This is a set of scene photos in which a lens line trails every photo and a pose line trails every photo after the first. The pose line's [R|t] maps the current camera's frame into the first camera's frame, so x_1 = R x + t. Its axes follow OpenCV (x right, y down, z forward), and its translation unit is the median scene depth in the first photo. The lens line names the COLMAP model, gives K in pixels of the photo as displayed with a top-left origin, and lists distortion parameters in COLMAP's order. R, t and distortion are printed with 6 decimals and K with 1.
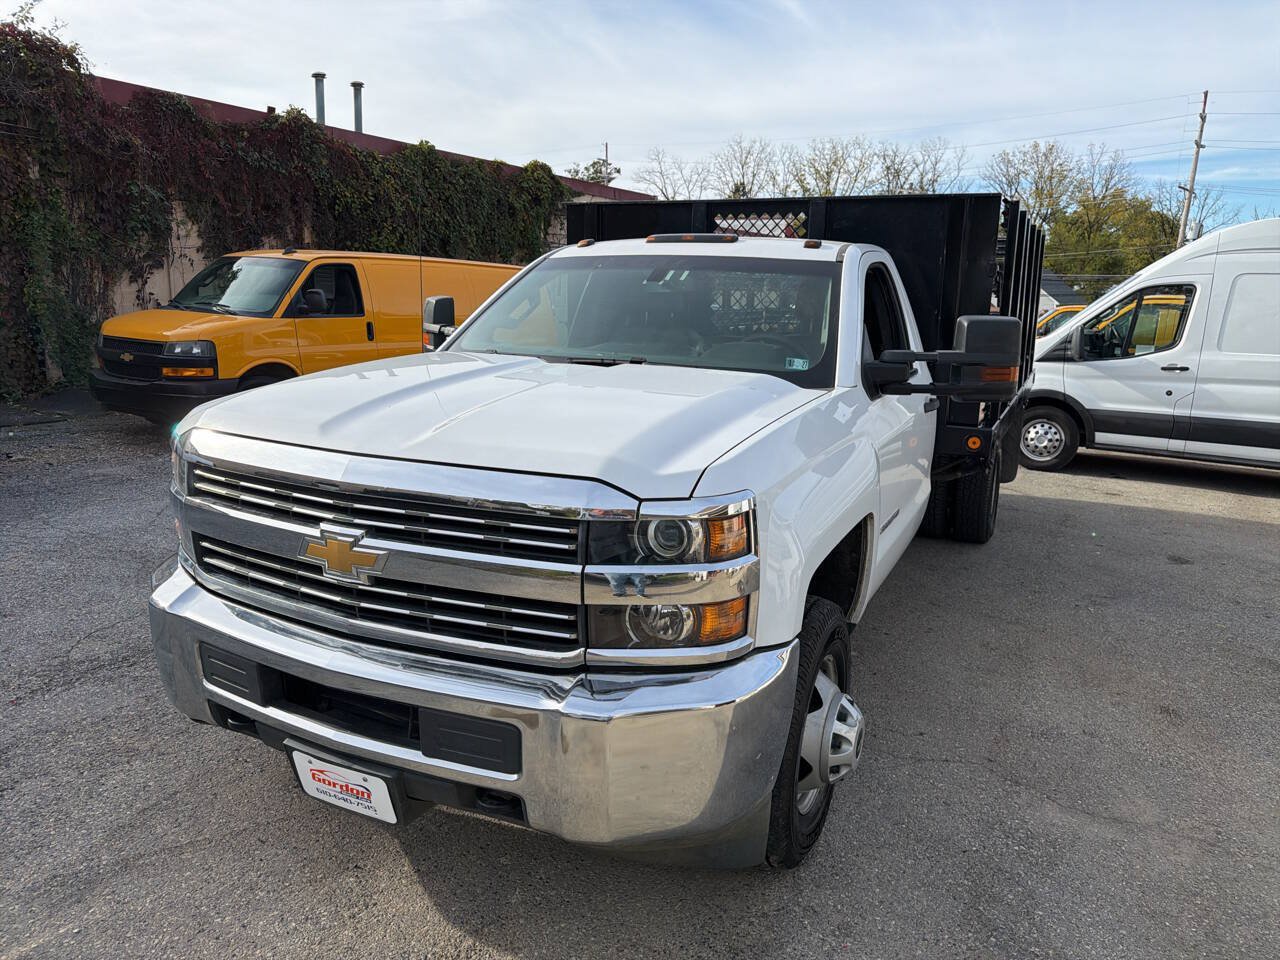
lens RADIAL K [[908.6, 0, 643.7], [0, 908.6, 480.4], [0, 0, 1]] dist [0.022280, -0.029663]
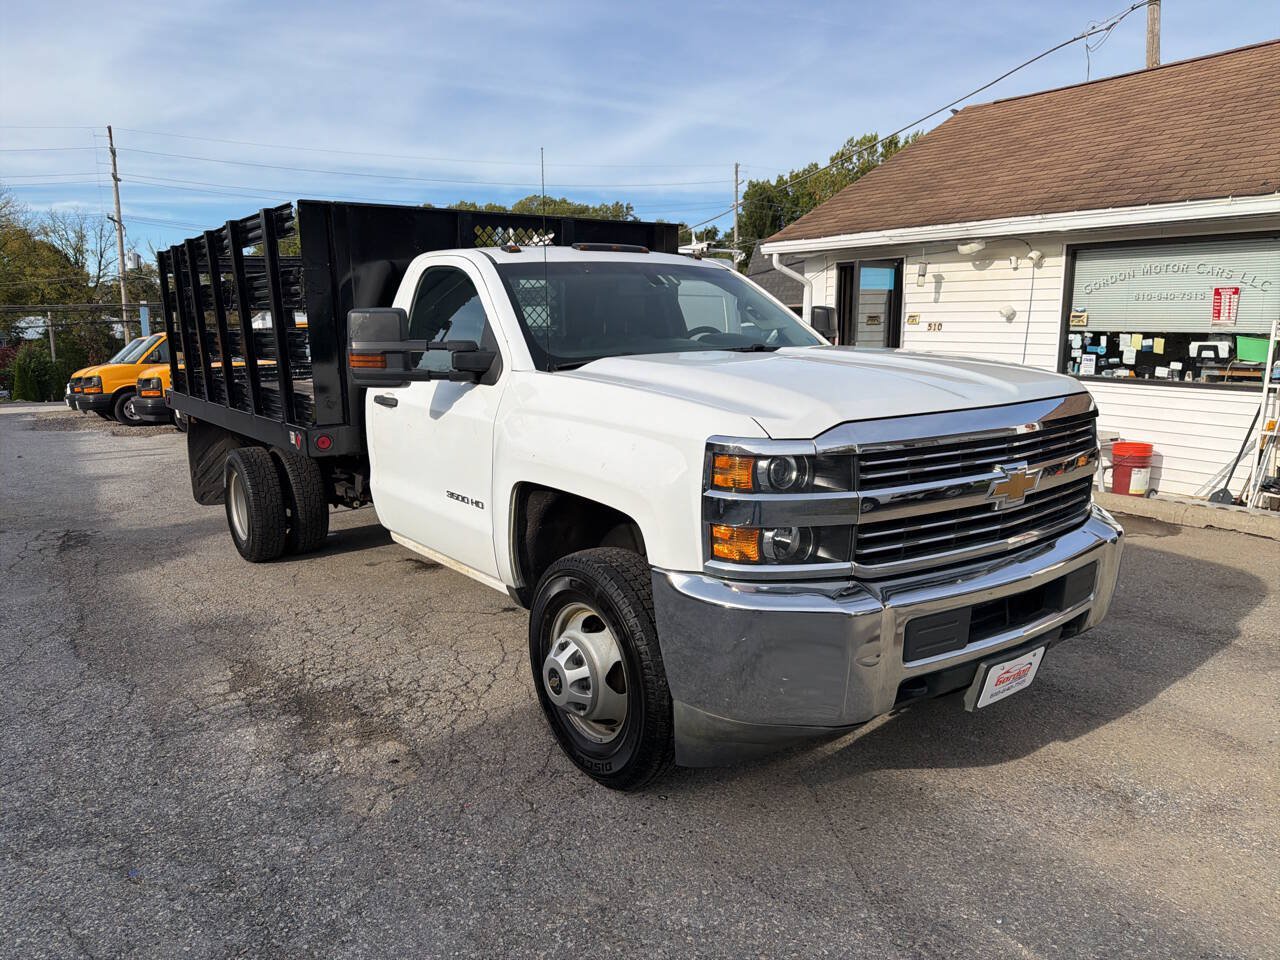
lens RADIAL K [[906.4, 0, 642.4], [0, 906.4, 475.5], [0, 0, 1]] dist [0.036732, -0.053000]
pose [[0.467297, -0.185493, 0.864422, -0.390456], [0.217574, 0.971800, 0.090917, -0.037337], [-0.856910, 0.145590, 0.494478, 0.191734]]
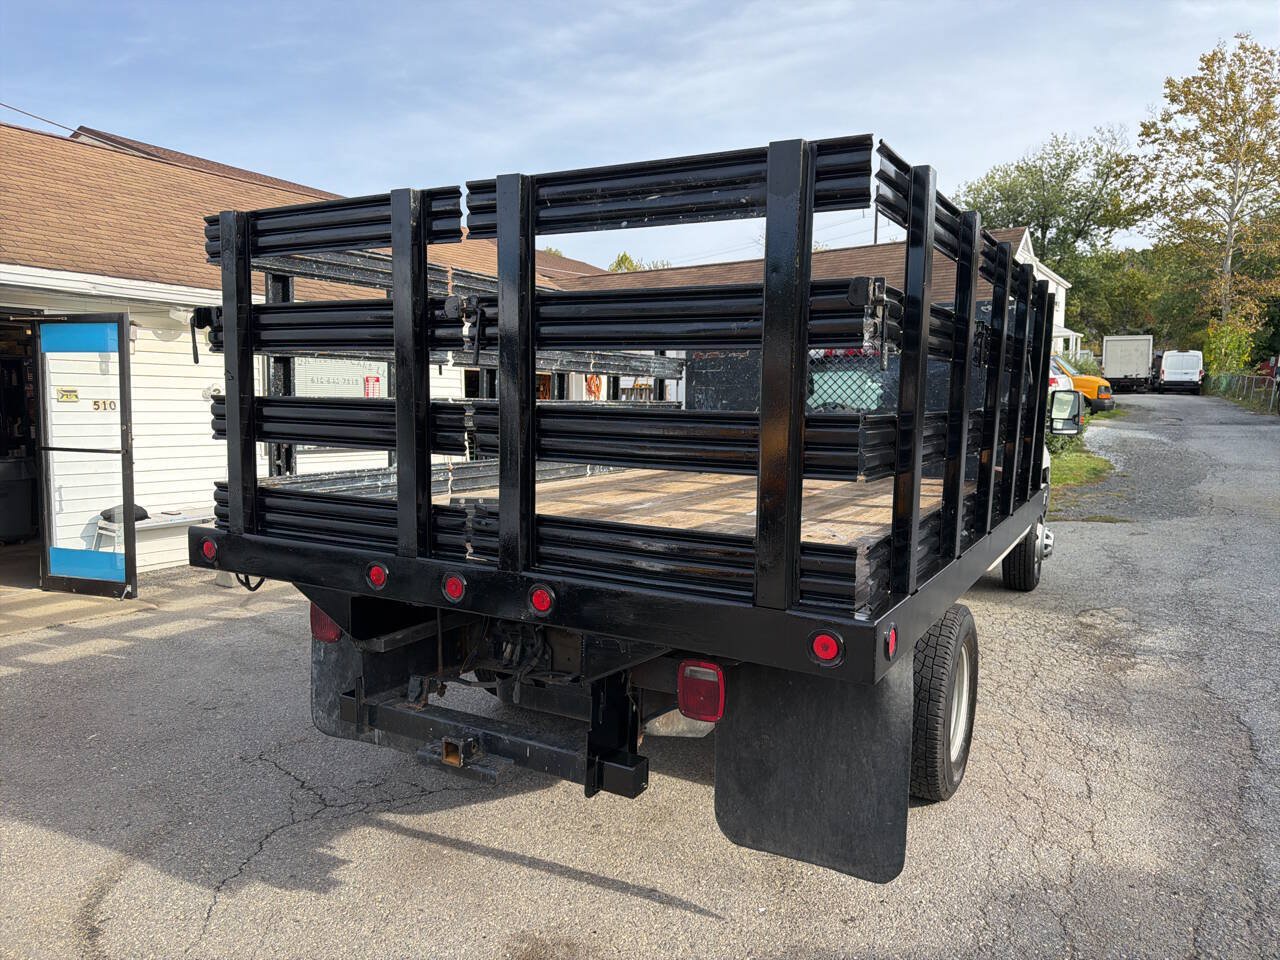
lens RADIAL K [[910.2, 0, 645.7], [0, 910.2, 477.2], [0, 0, 1]] dist [0.036540, -0.051796]
pose [[-0.997450, -0.043298, 0.056741, 0.162541], [-0.023927, 0.951826, 0.305704, -0.230182], [-0.067244, 0.303567, -0.950434, 1.136340]]
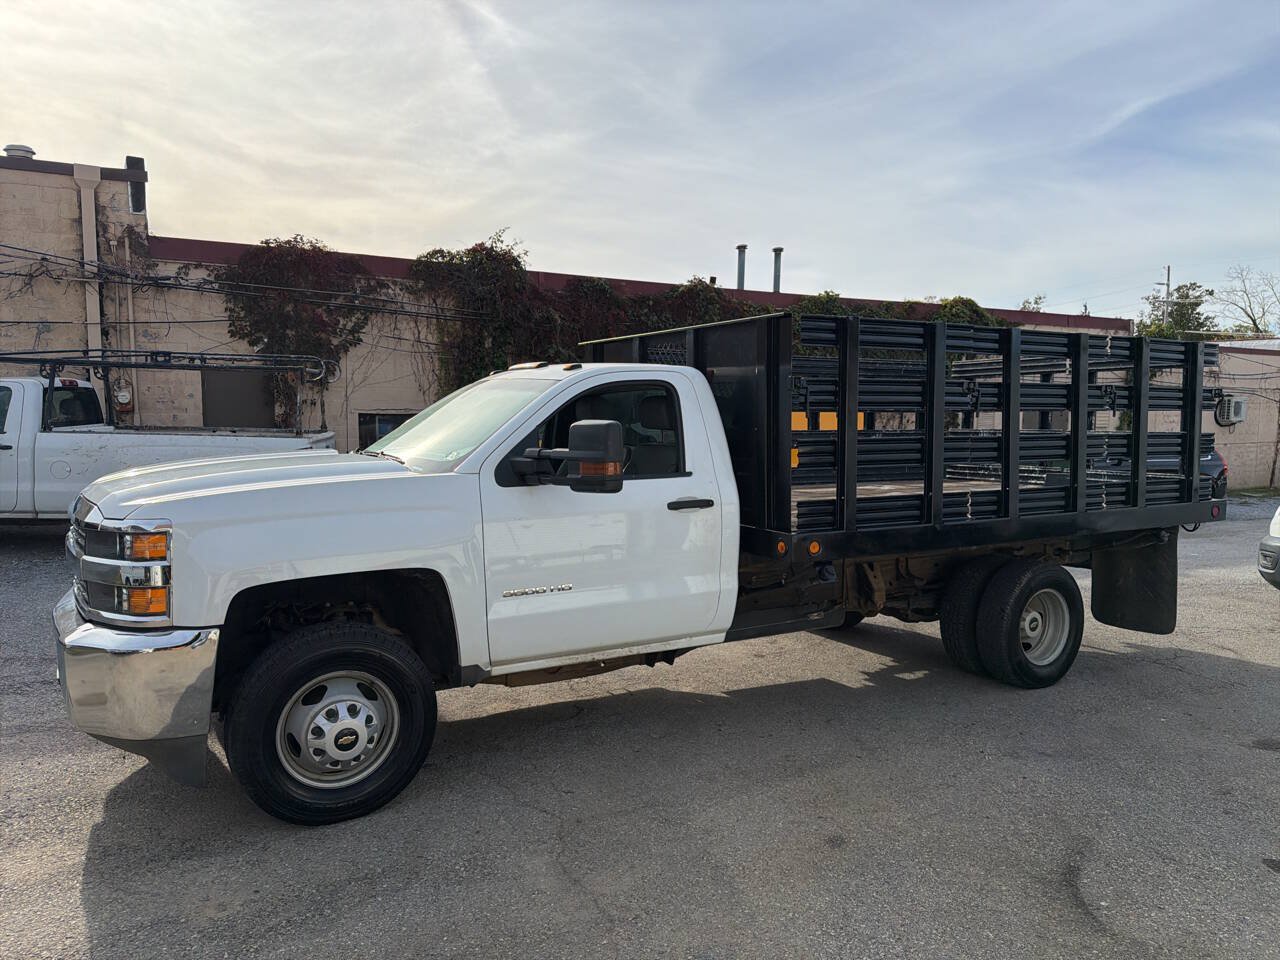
lens RADIAL K [[896.2, 0, 640.0], [0, 896.2, 480.0], [0, 0, 1]] dist [0.075100, -0.099779]
pose [[0.825024, 0.022771, -0.564638, 0.373897], [-0.106793, 0.987466, -0.116219, 0.008432], [0.554915, 0.156183, 0.817115, 0.034840]]
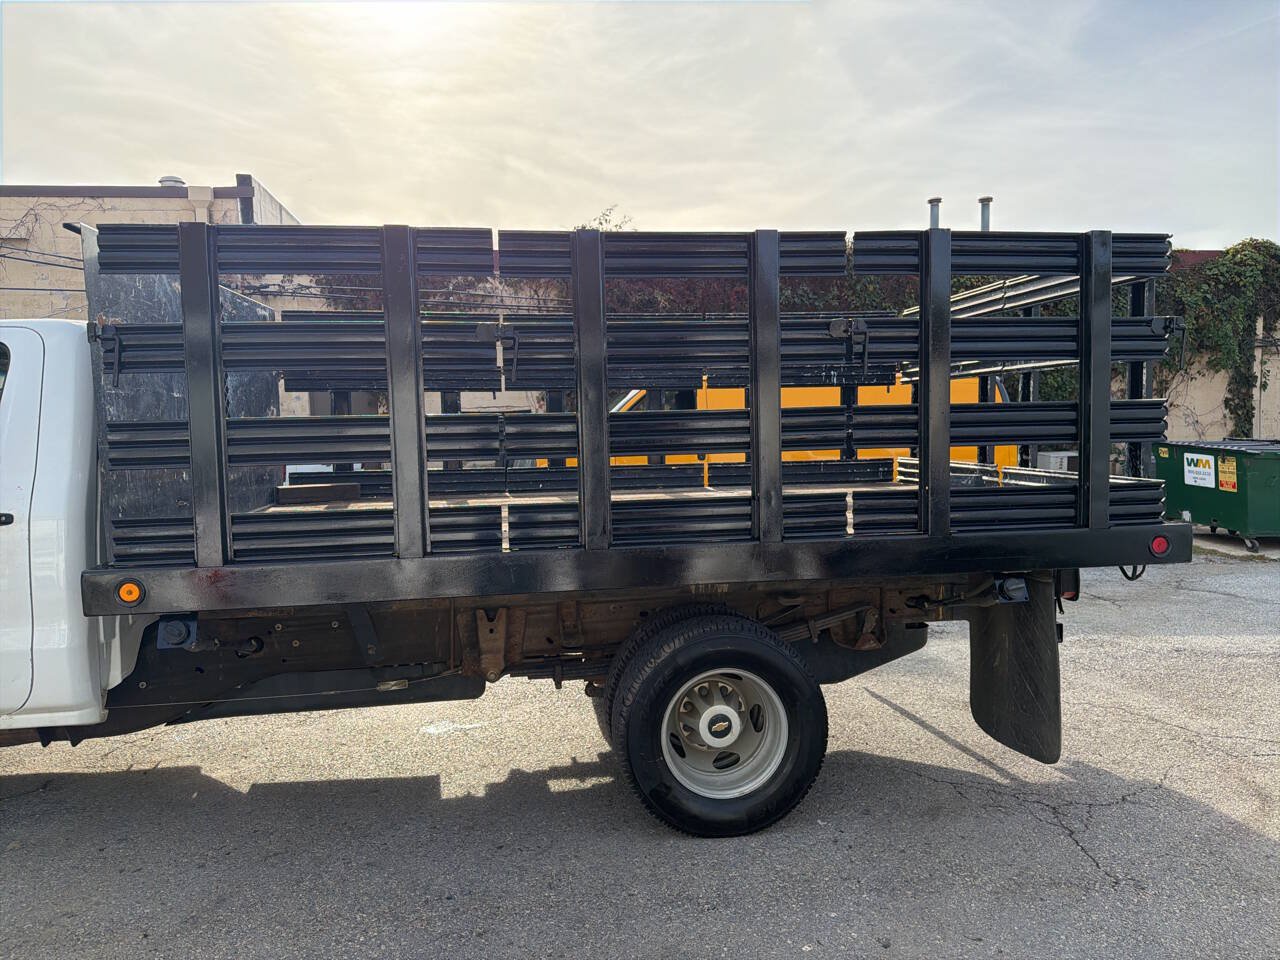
lens RADIAL K [[913.6, 0, 630.9], [0, 913.6, 477.7], [0, 0, 1]] dist [0.114606, -0.135715]
pose [[0.549105, 0.020235, -0.835508, 0.540701], [-0.142606, 0.987315, -0.069810, -0.062272], [0.823497, 0.157482, 0.545025, 0.438253]]
